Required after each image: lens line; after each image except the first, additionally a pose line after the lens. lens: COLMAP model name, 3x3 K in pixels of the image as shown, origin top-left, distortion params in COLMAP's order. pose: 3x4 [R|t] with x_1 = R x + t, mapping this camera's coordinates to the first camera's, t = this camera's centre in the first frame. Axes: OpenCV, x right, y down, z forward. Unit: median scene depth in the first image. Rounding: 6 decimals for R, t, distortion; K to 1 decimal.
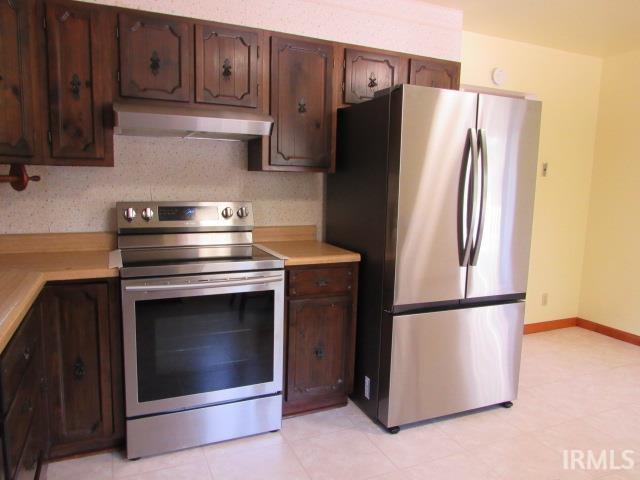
lens RADIAL K [[460.0, 0, 318.6], [0, 460.0, 244.0], [0, 0, 1]] dist [-0.022966, 0.004549]
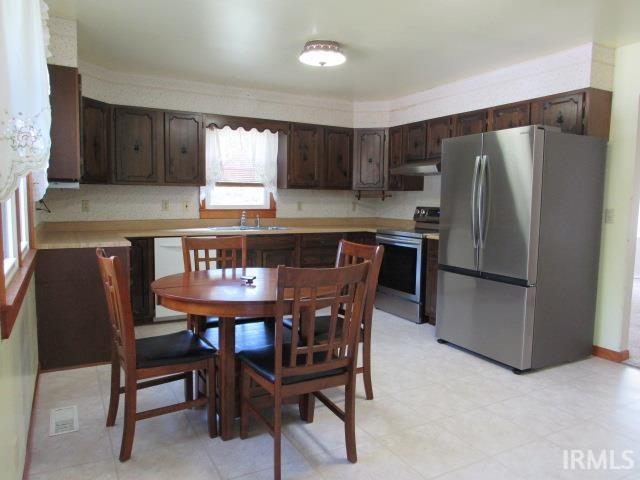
lens RADIAL K [[460.0, 0, 318.6], [0, 460.0, 244.0], [0, 0, 1]] dist [-0.022966, 0.004549]
pose [[0.093323, 0.083756, -0.992107, 1.804147], [-0.143316, 0.987208, 0.069862, -0.000068], [0.985267, 0.135665, 0.104133, 0.342966]]
